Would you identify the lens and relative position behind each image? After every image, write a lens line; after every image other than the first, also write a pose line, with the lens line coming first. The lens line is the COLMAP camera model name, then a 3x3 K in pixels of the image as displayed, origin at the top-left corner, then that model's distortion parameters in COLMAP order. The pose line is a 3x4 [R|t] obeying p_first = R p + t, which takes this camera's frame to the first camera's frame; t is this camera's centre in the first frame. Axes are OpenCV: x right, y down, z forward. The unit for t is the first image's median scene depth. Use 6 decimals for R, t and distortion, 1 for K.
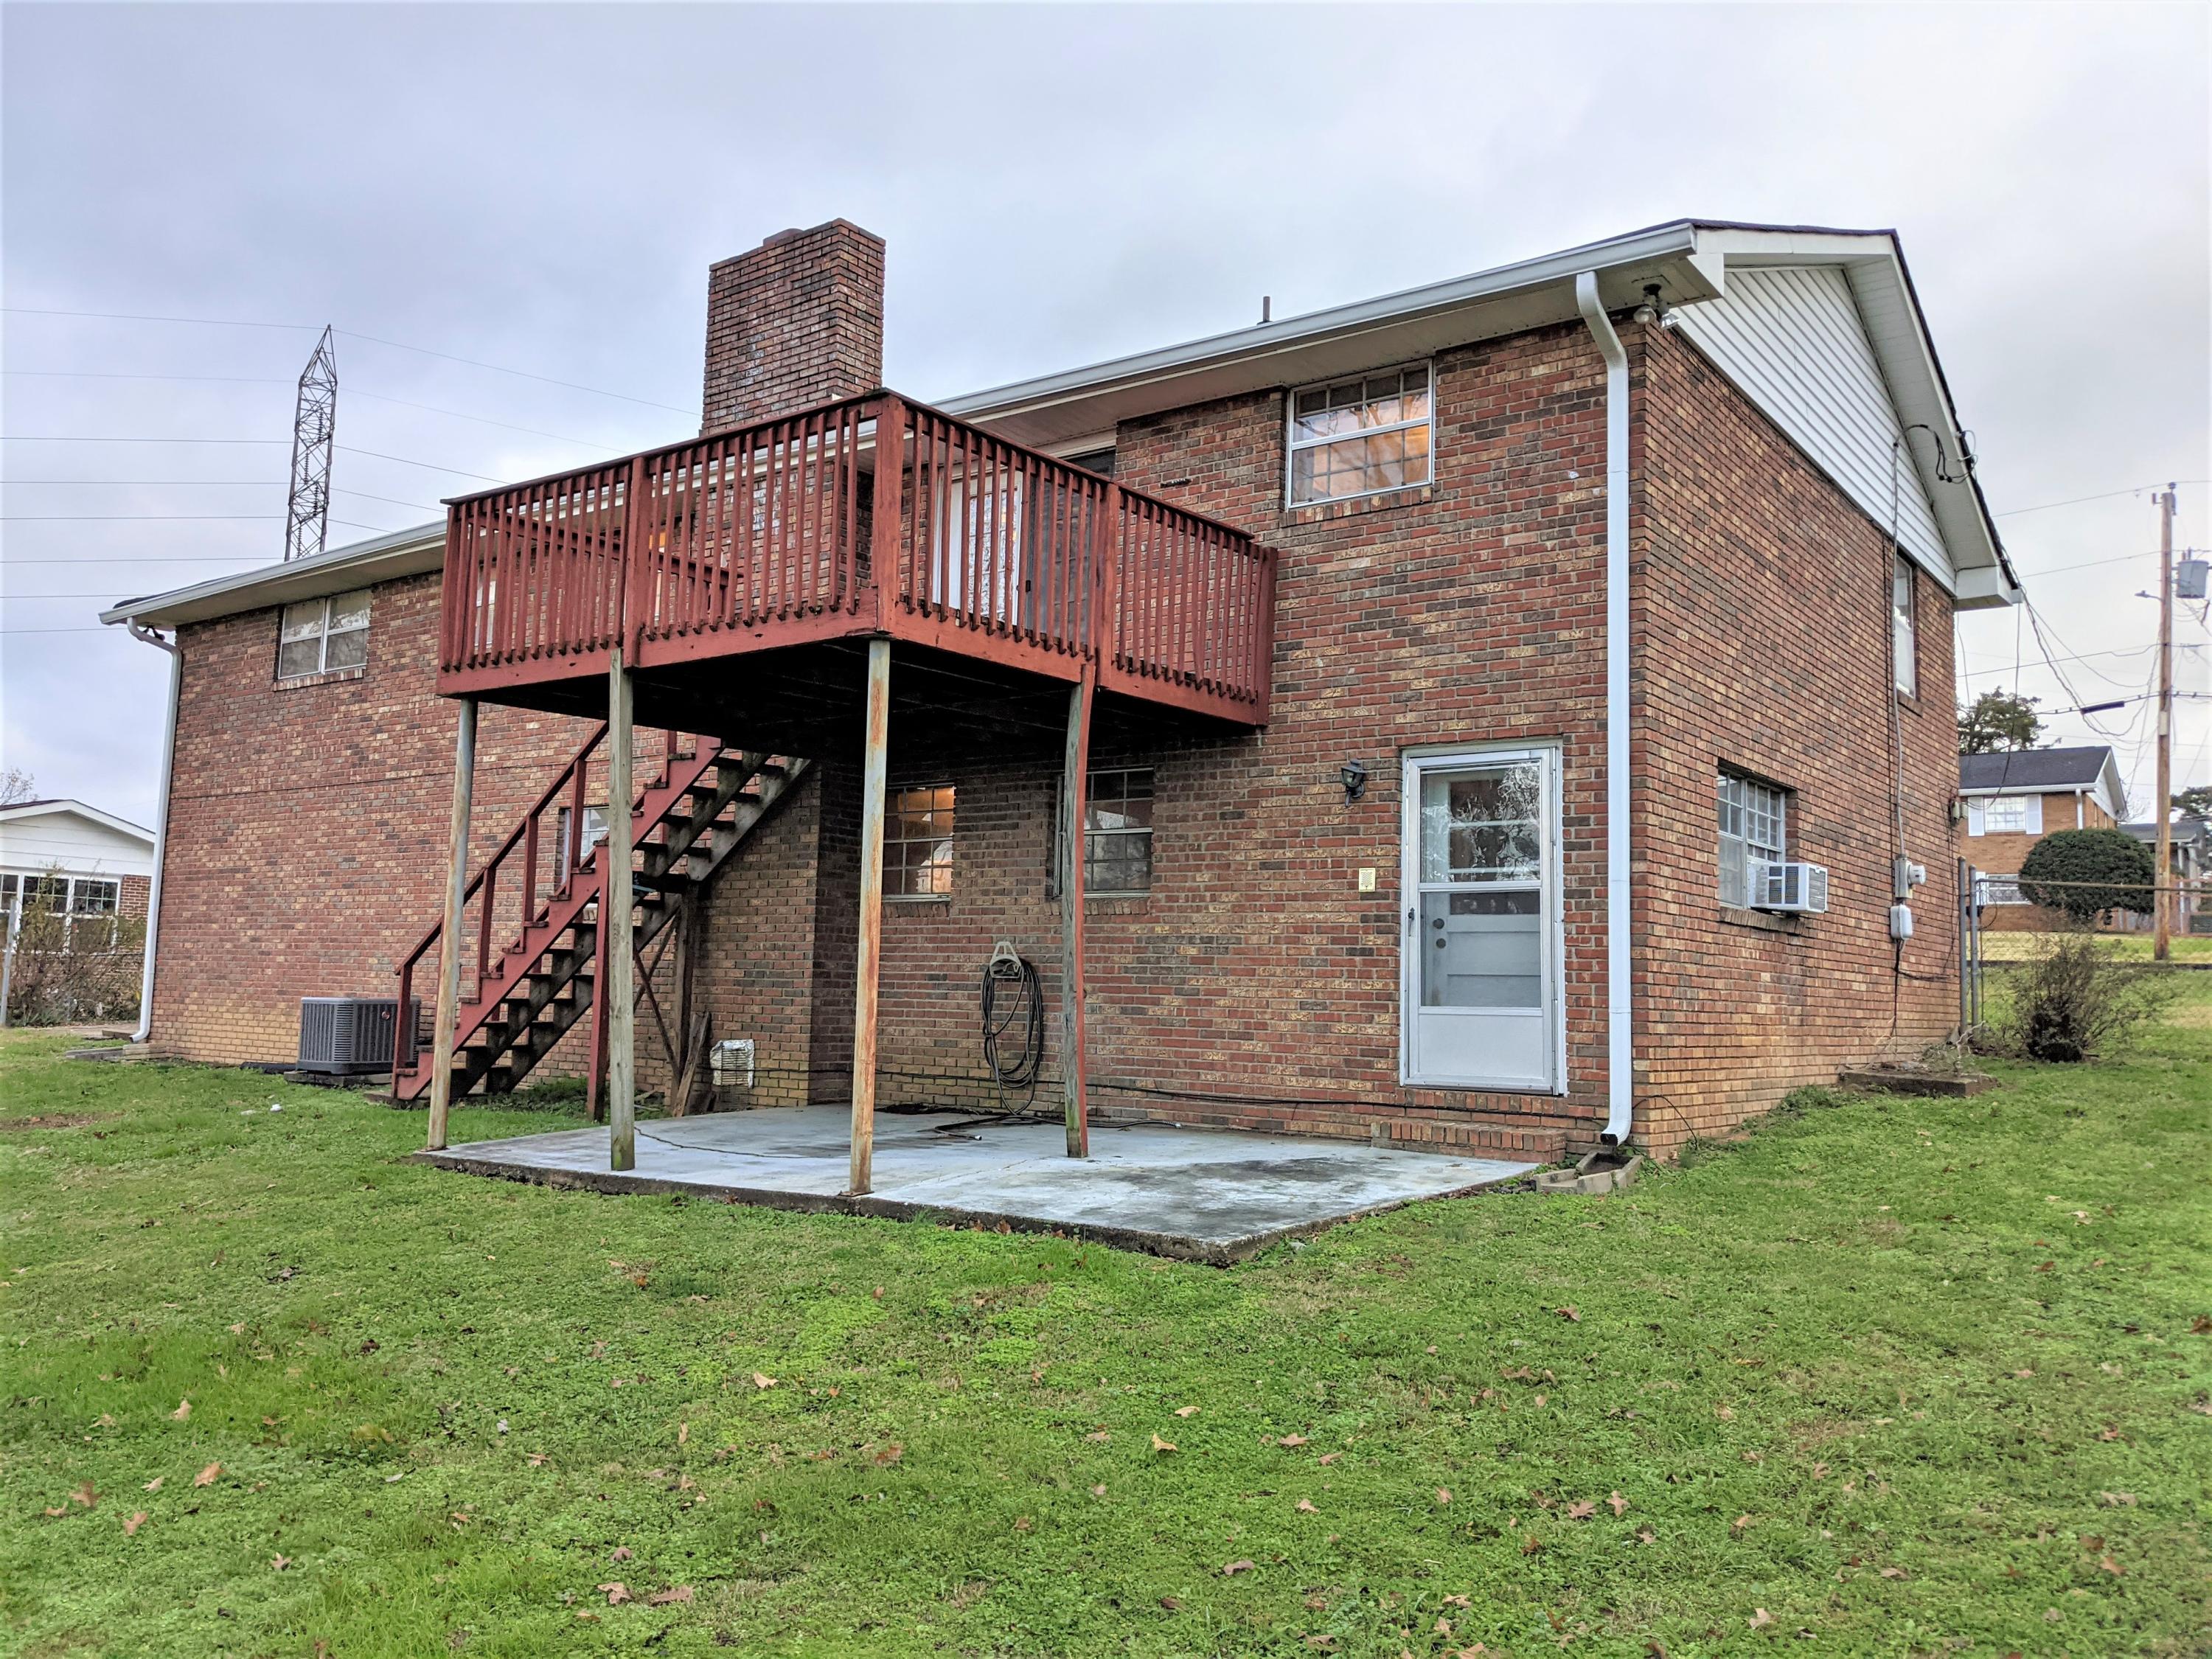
lens RADIAL K [[1741.8, 0, 1105.5], [0, 1741.8, 828.0], [0, 0, 1]] dist [0.043372, -0.047295]
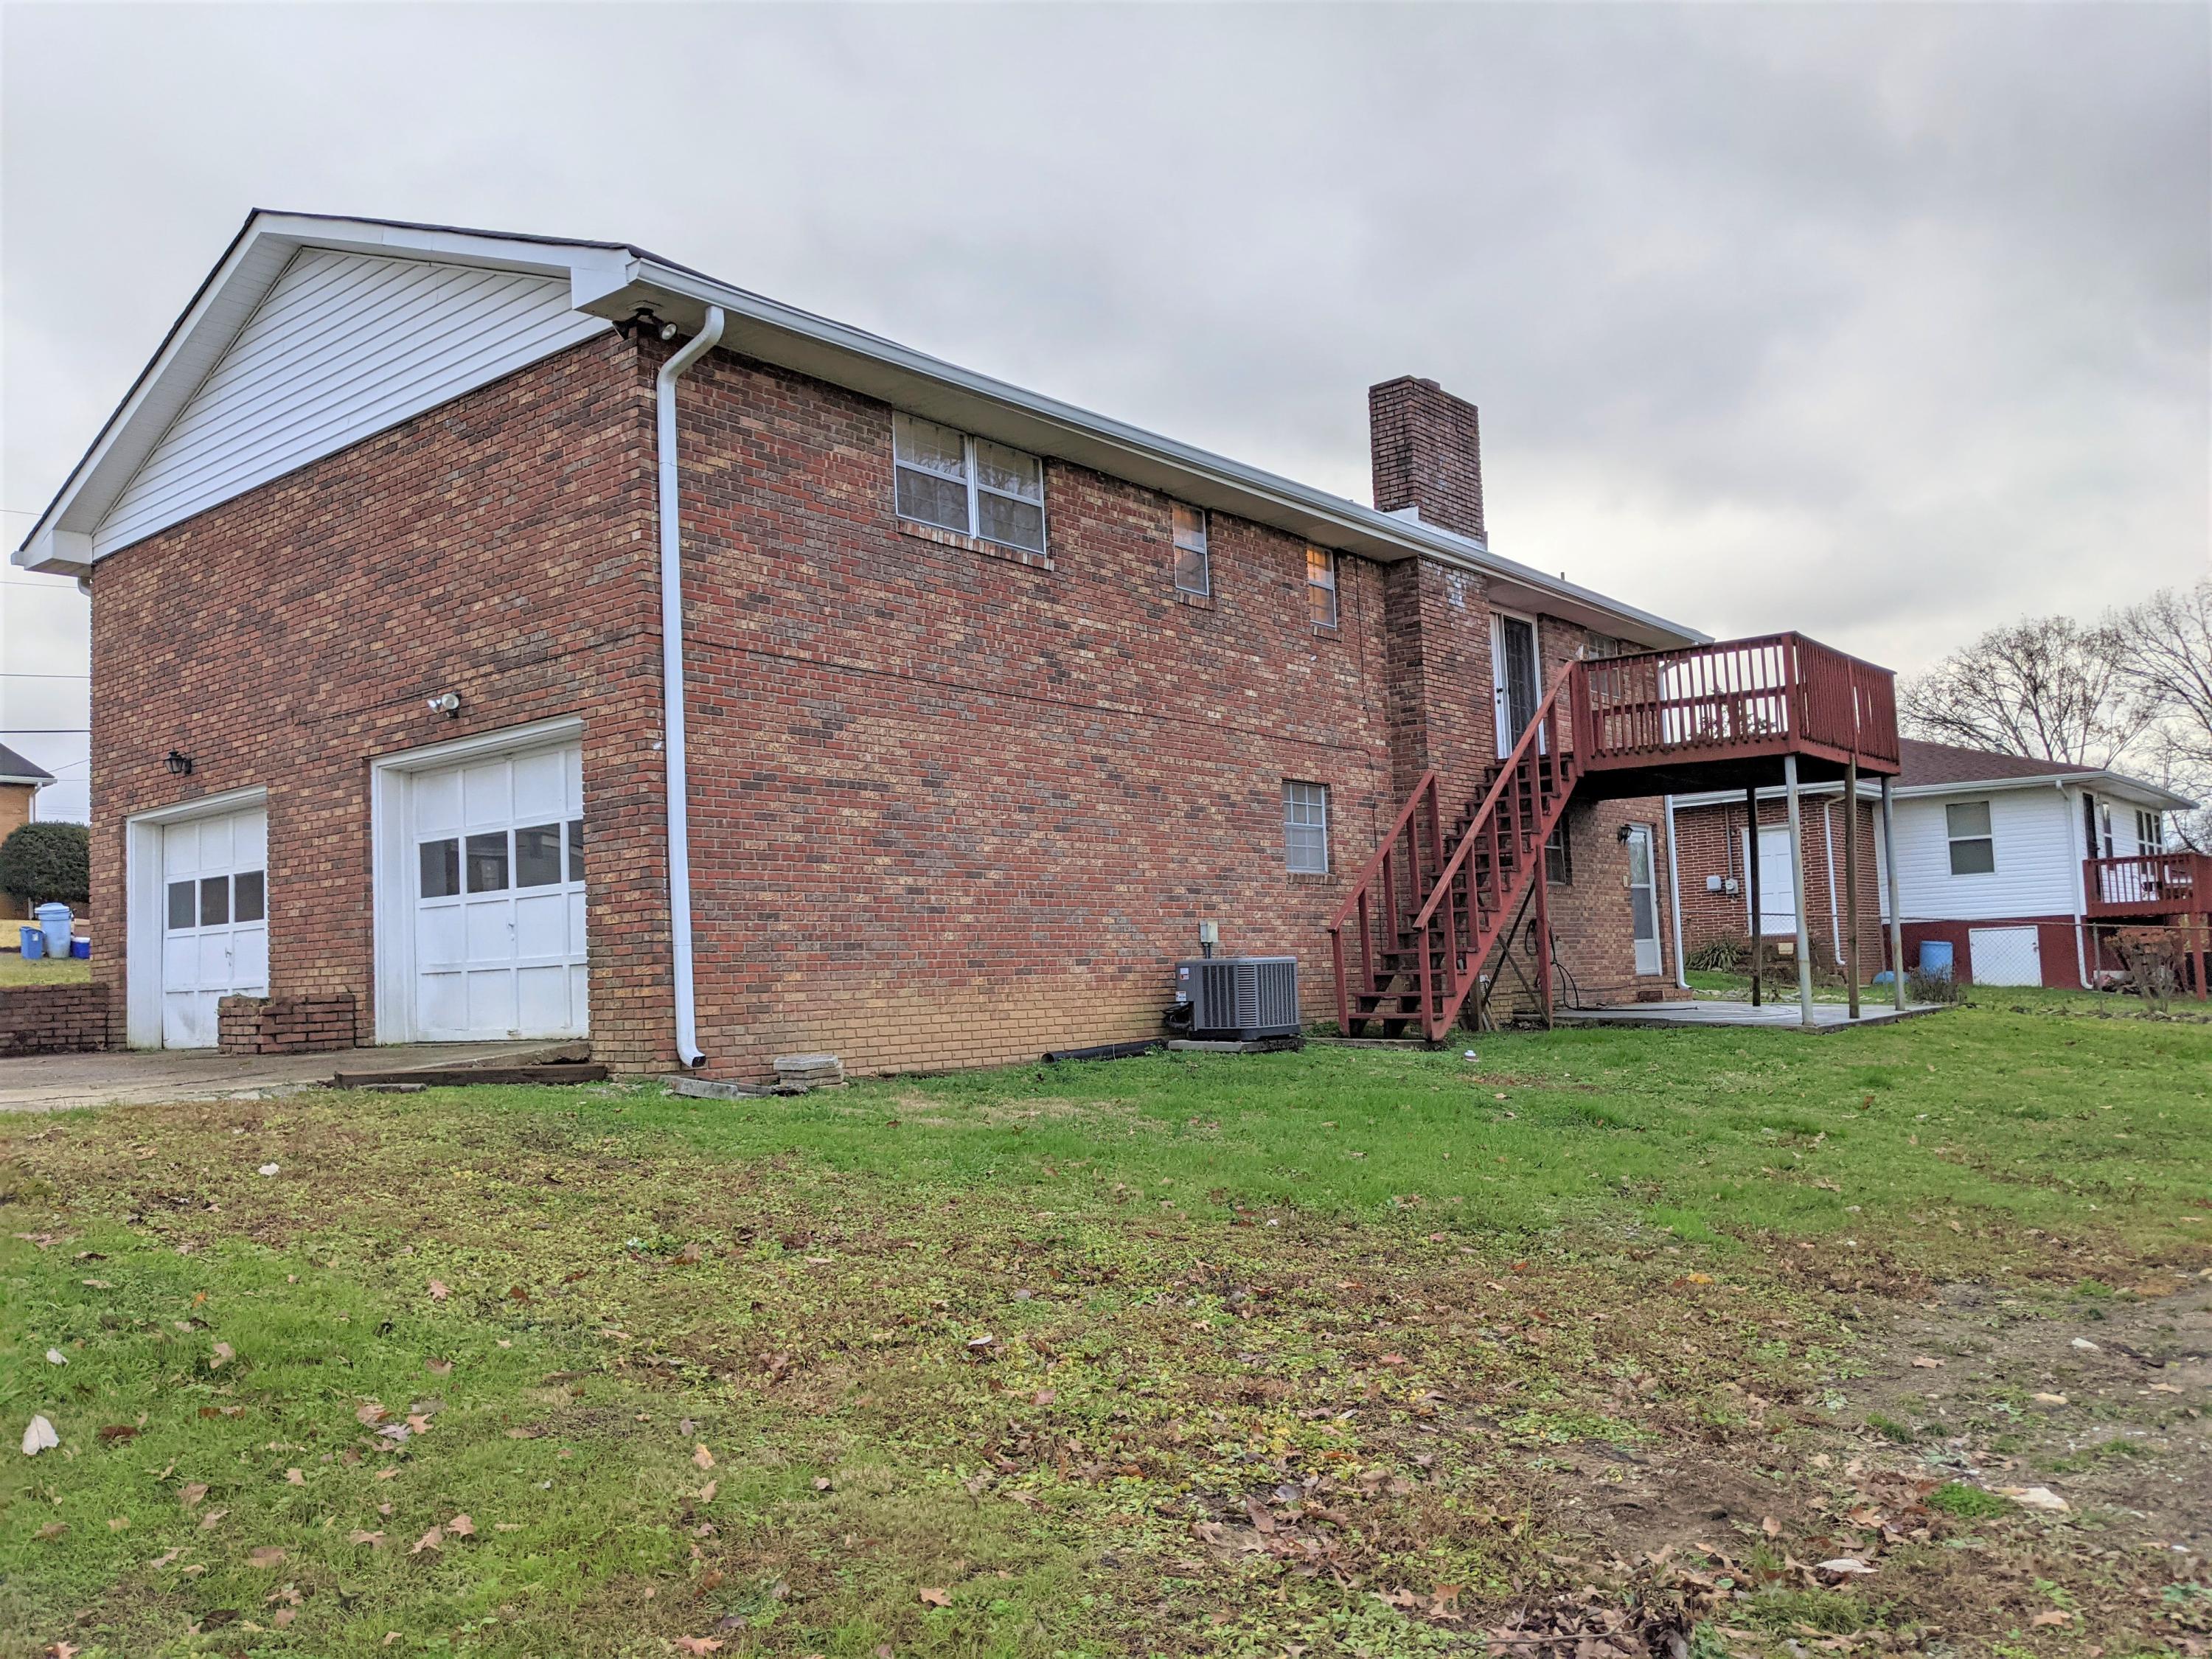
lens RADIAL K [[1741.8, 0, 1090.9], [0, 1741.8, 886.7], [0, 0, 1]] dist [0.043372, -0.047295]
pose [[0.039739, 0.027843, 0.998822, -1.229619], [-0.058652, 0.997953, -0.025485, 0.079201], [-0.997487, -0.057570, 0.041291, 0.946097]]
